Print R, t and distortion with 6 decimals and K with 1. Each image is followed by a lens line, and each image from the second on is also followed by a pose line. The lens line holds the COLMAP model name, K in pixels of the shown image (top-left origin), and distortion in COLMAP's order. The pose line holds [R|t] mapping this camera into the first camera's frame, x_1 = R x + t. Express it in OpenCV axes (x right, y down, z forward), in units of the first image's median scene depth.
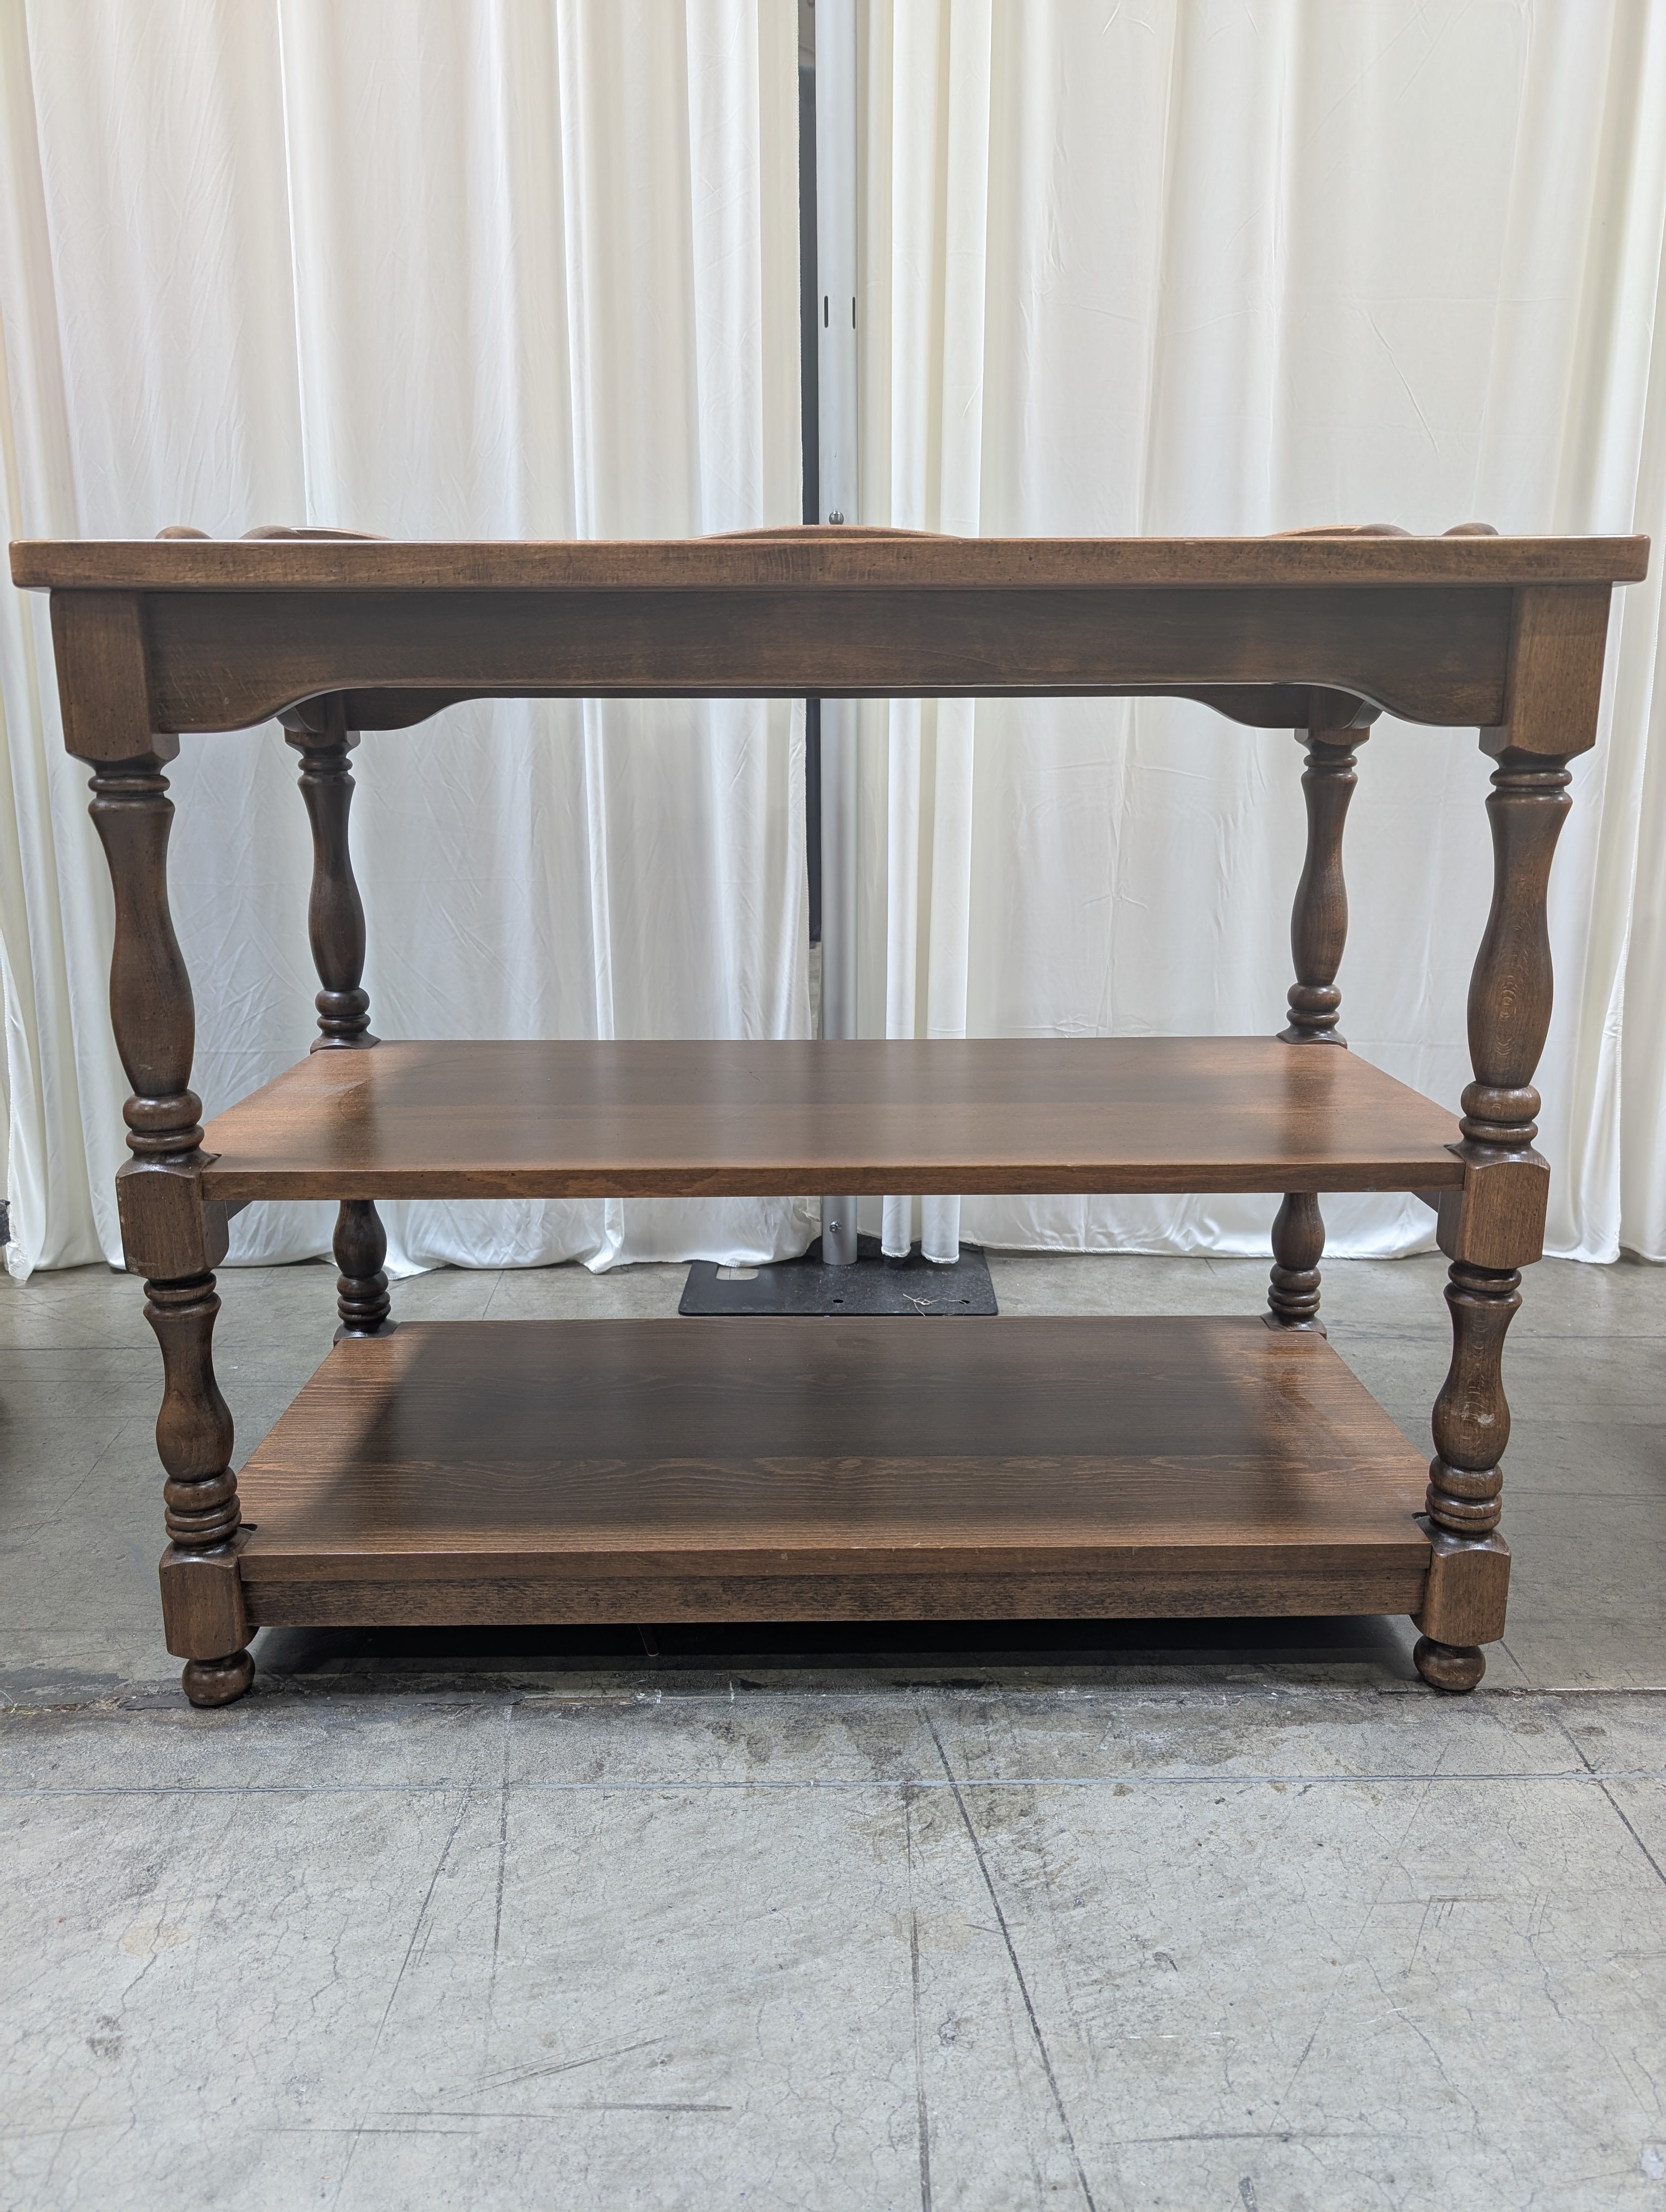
lens RADIAL K [[1615.2, 0, 833.7], [0, 1615.2, 1096.8], [0, 0, 1]] dist [0.012236, -0.009468]
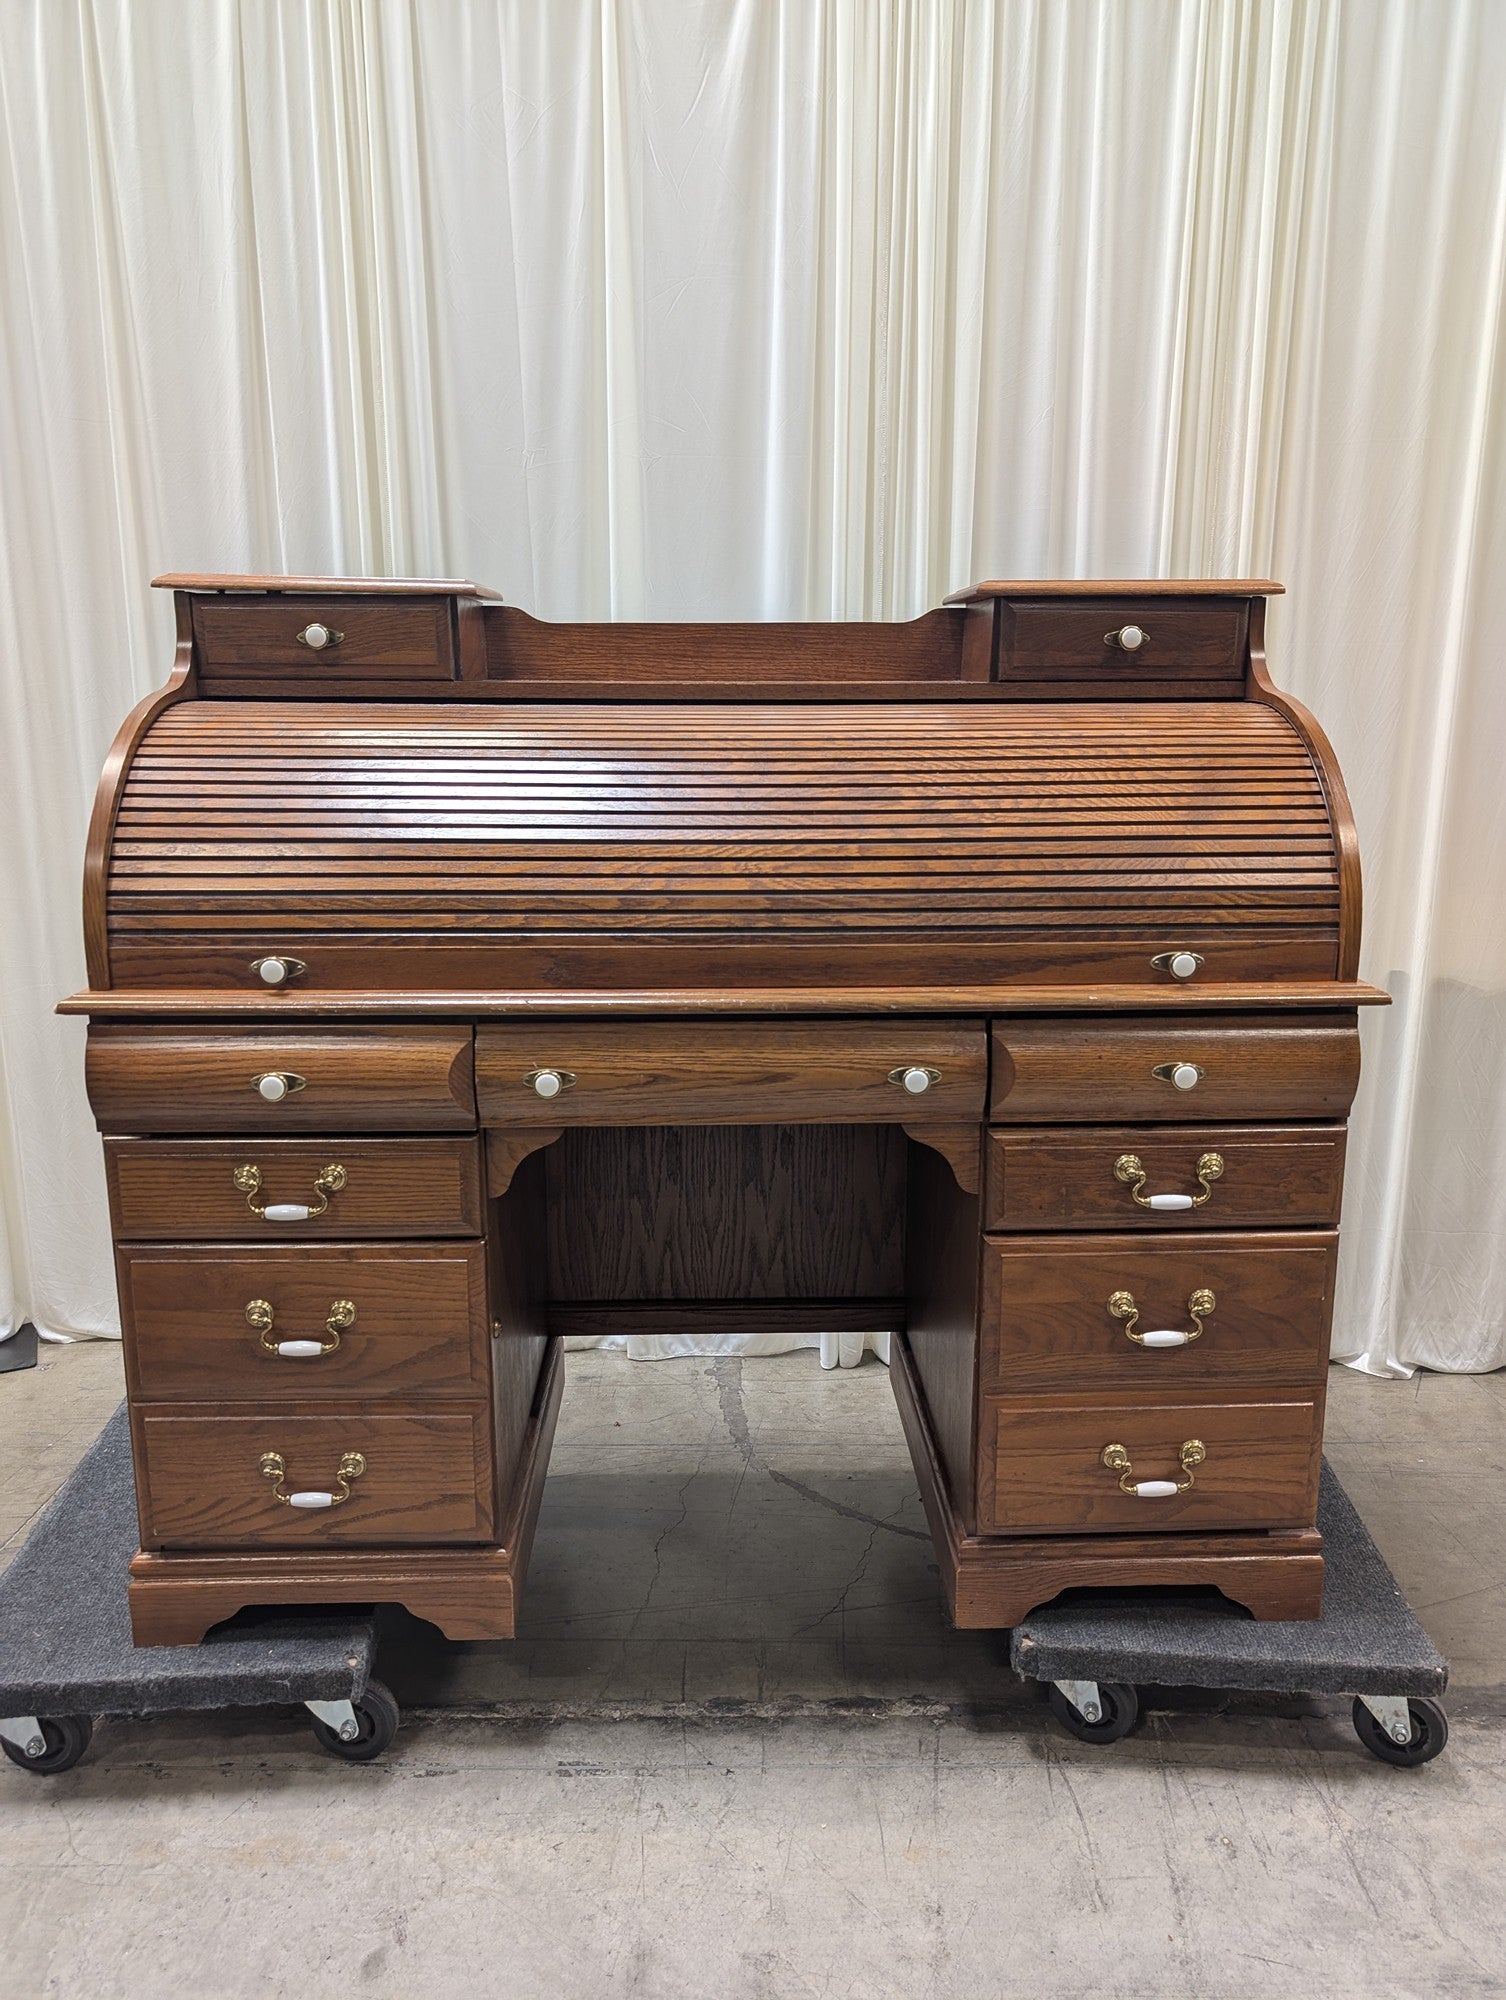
lens RADIAL K [[1460.2, 0, 753.3], [0, 1460.2, 999.5], [0, 0, 1]] dist [0.012236, -0.009468]
pose [[0.999968, 0.005431, -0.005893, -1.682331], [-0.005422, 0.999984, 0.001536, -0.474209], [0.005901, -0.001504, 0.999981, -0.745933]]
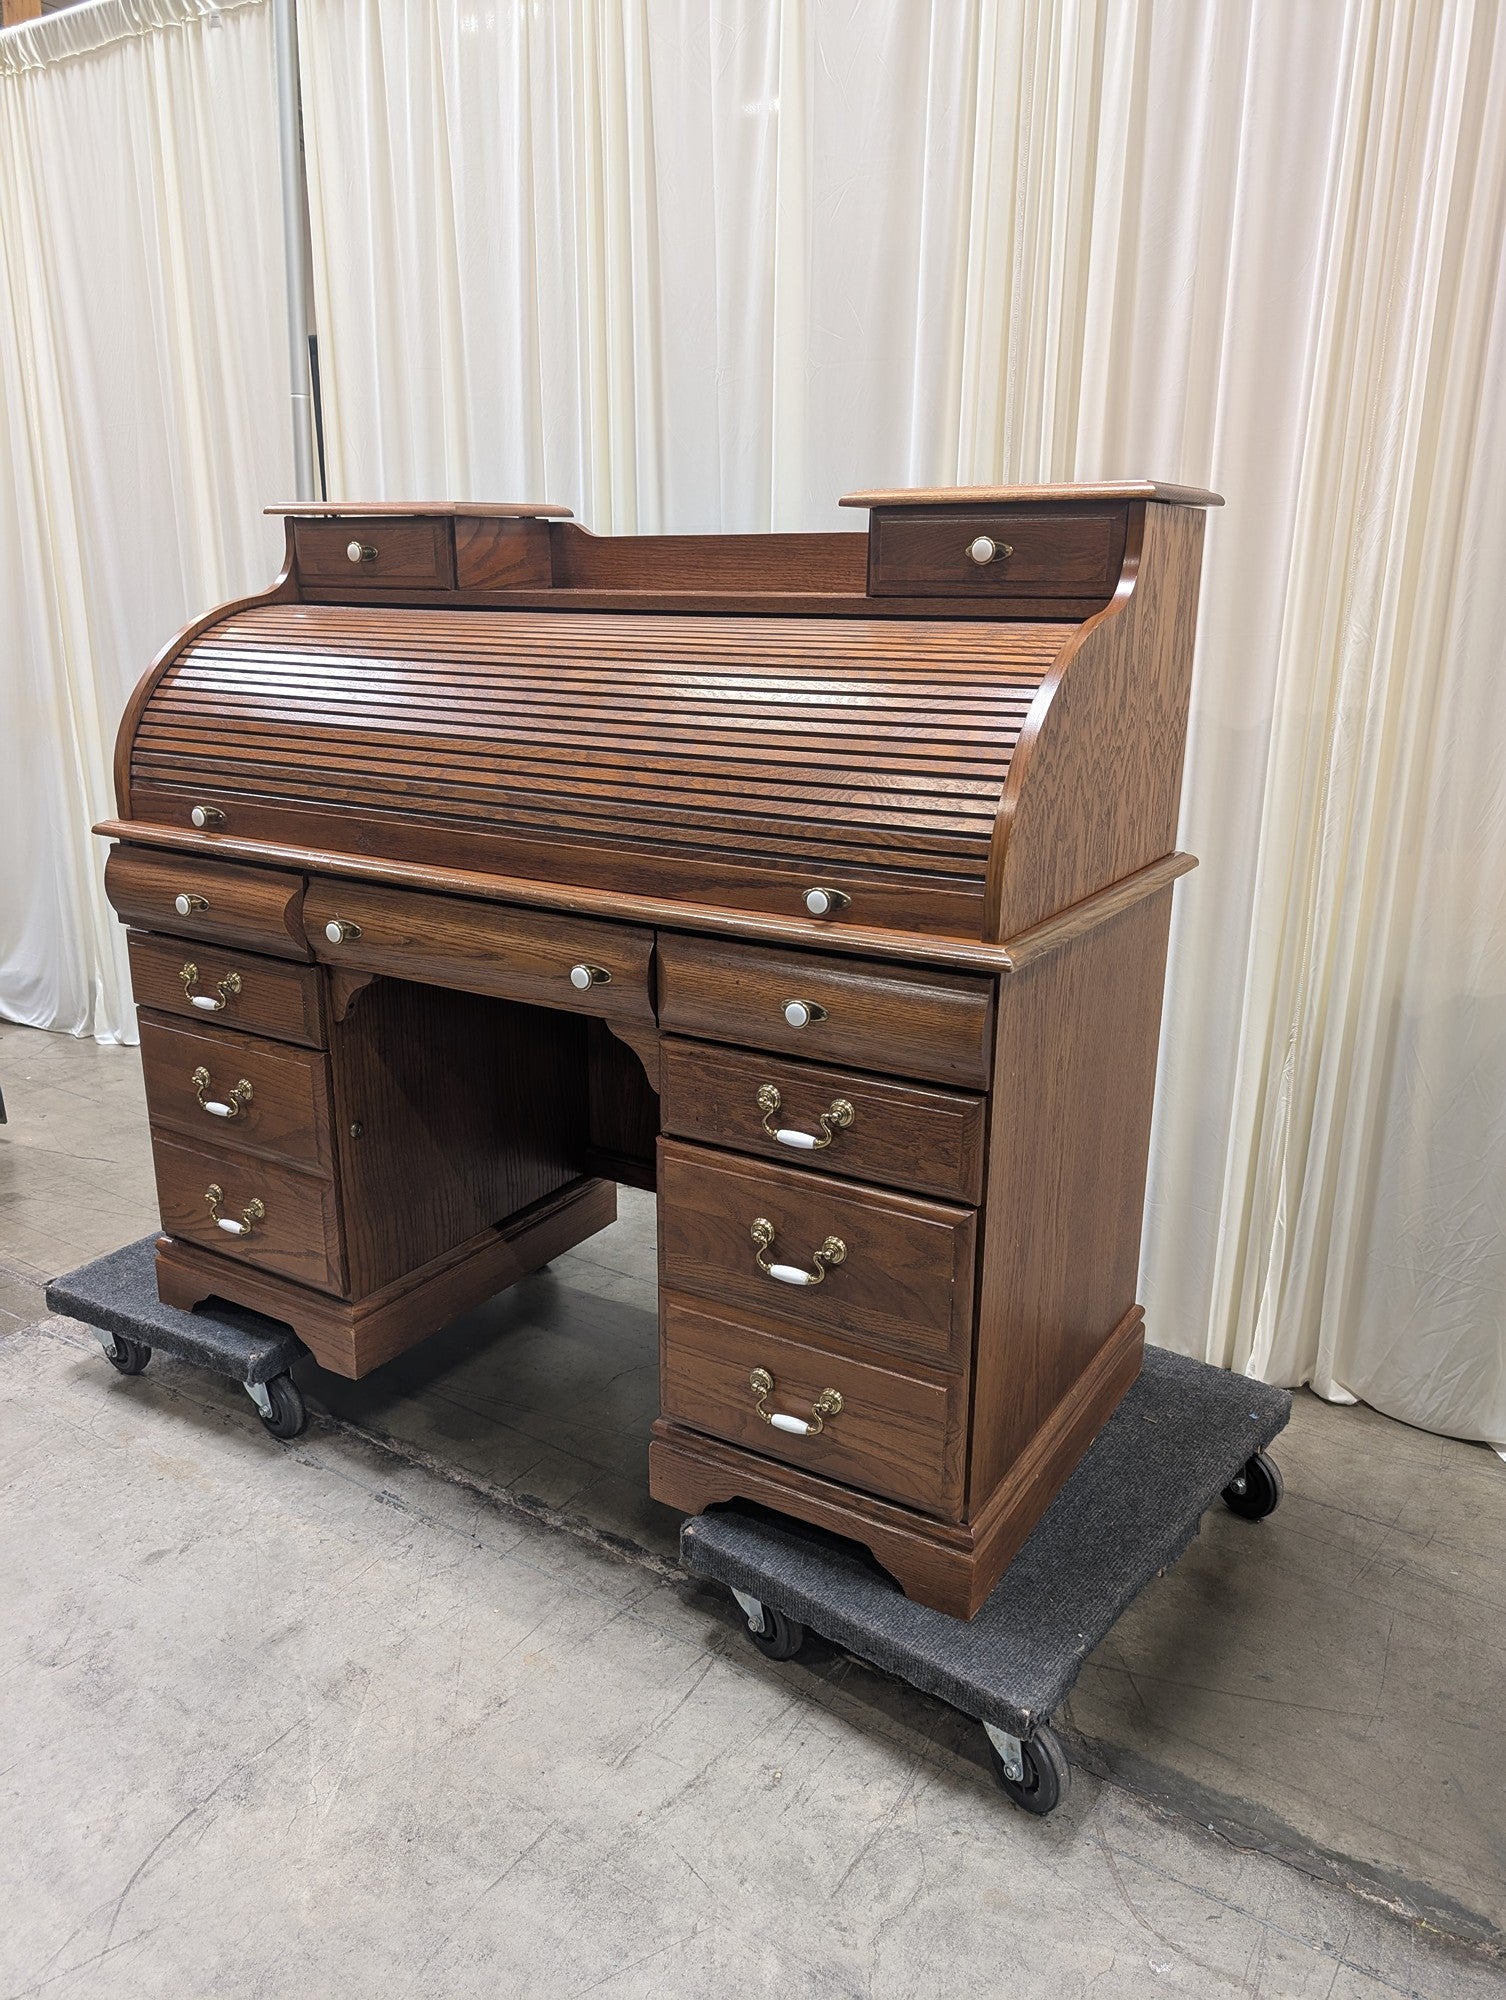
lens RADIAL K [[1460.2, 0, 721.3], [0, 1460.2, 1002.4], [0, 0, 1]] dist [0.012236, -0.009468]
pose [[0.823554, 0.167428, -0.541966, -0.484091], [-0.127299, 0.985628, 0.111047, -0.561970], [0.552770, -0.022462, 0.833031, -0.494144]]
